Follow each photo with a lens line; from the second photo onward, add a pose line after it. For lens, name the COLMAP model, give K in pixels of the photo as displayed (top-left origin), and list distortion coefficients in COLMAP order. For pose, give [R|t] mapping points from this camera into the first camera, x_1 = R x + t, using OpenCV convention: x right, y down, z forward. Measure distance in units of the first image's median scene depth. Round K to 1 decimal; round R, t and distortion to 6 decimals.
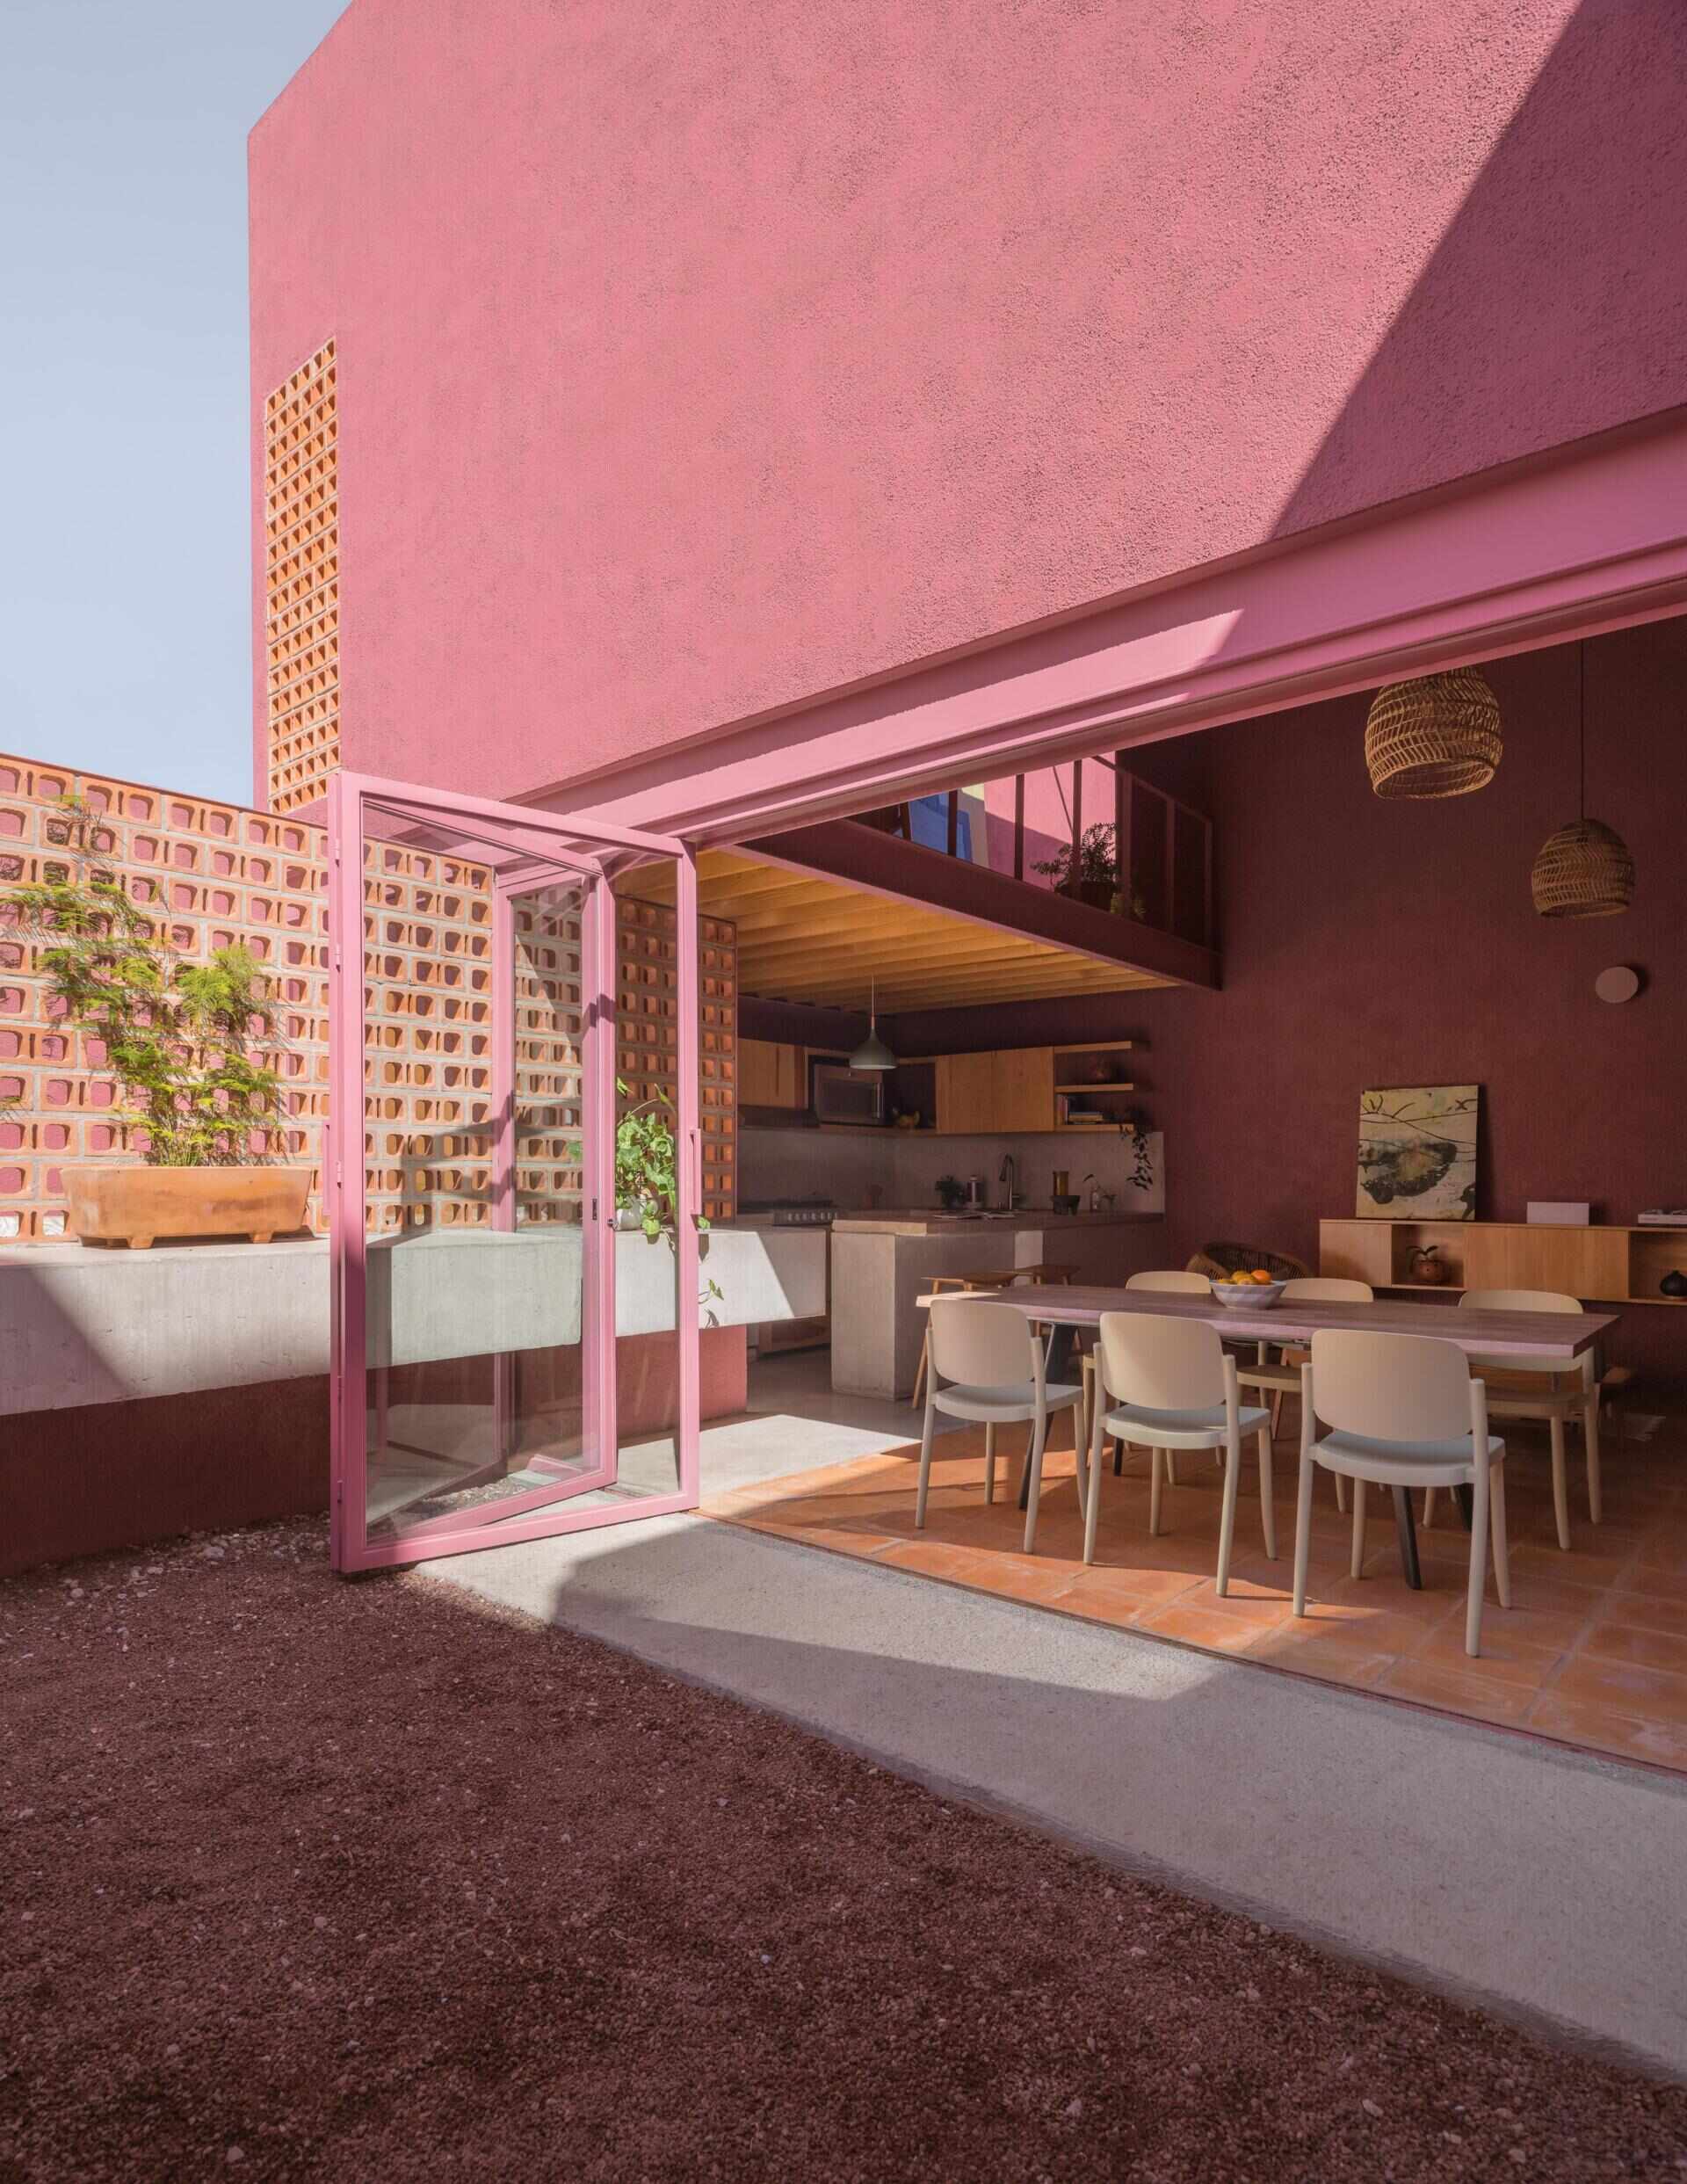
lens RADIAL K [[1288.8, 0, 847.3], [0, 1288.8, 1158.5], [0, 0, 1]] dist [0.049039, -0.061017]
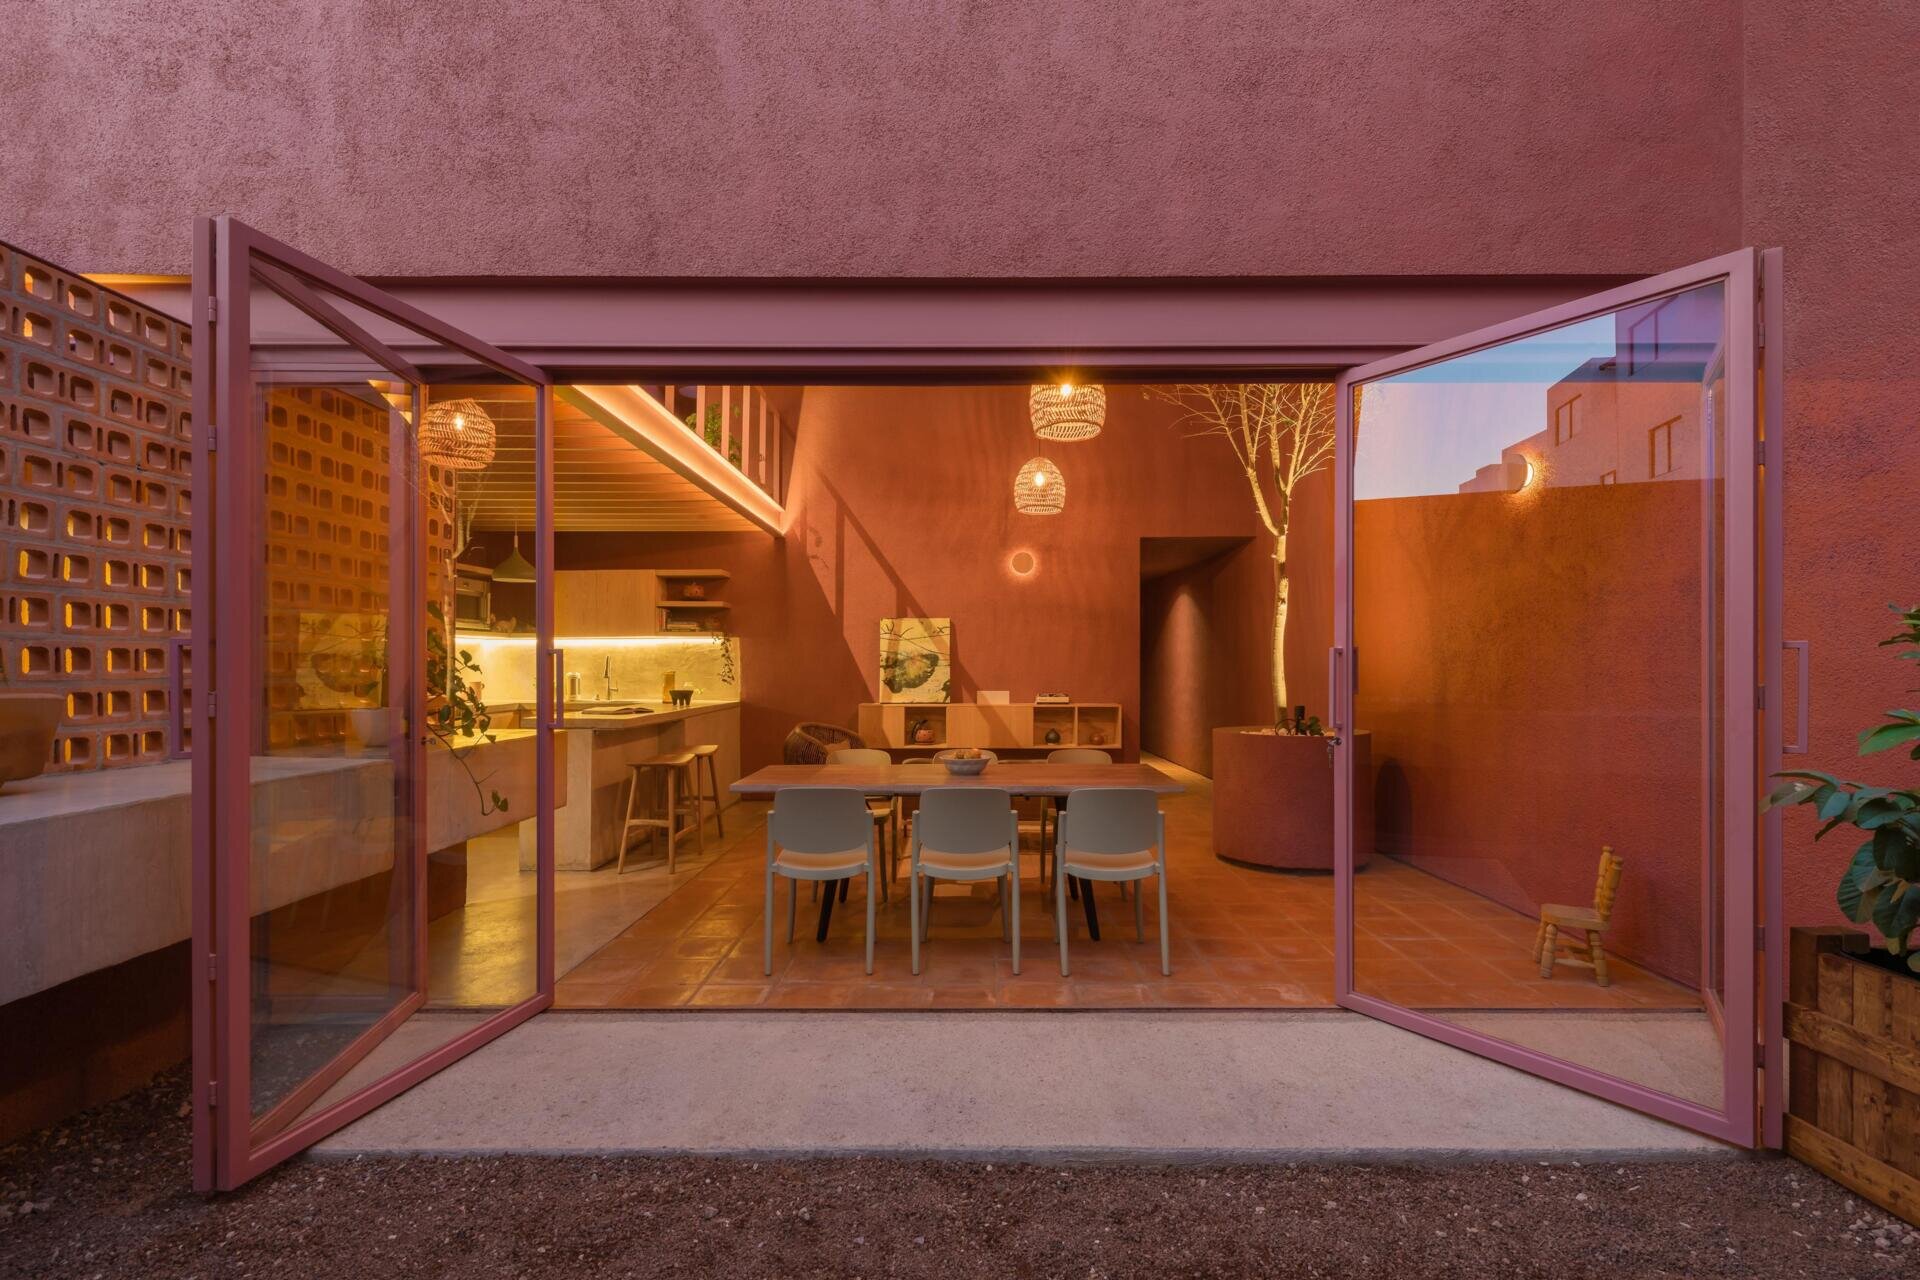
lens RADIAL K [[926.1, 0, 961.2], [0, 926.1, 667.6], [0, 0, 1]] dist [-0.002712, 0.001587]
pose [[0.736967, -0.005462, 0.675906, -0.274144], [-0.010194, 0.999764, 0.019195, -0.017479], [-0.675851, -0.021036, 0.736738, 0.151373]]
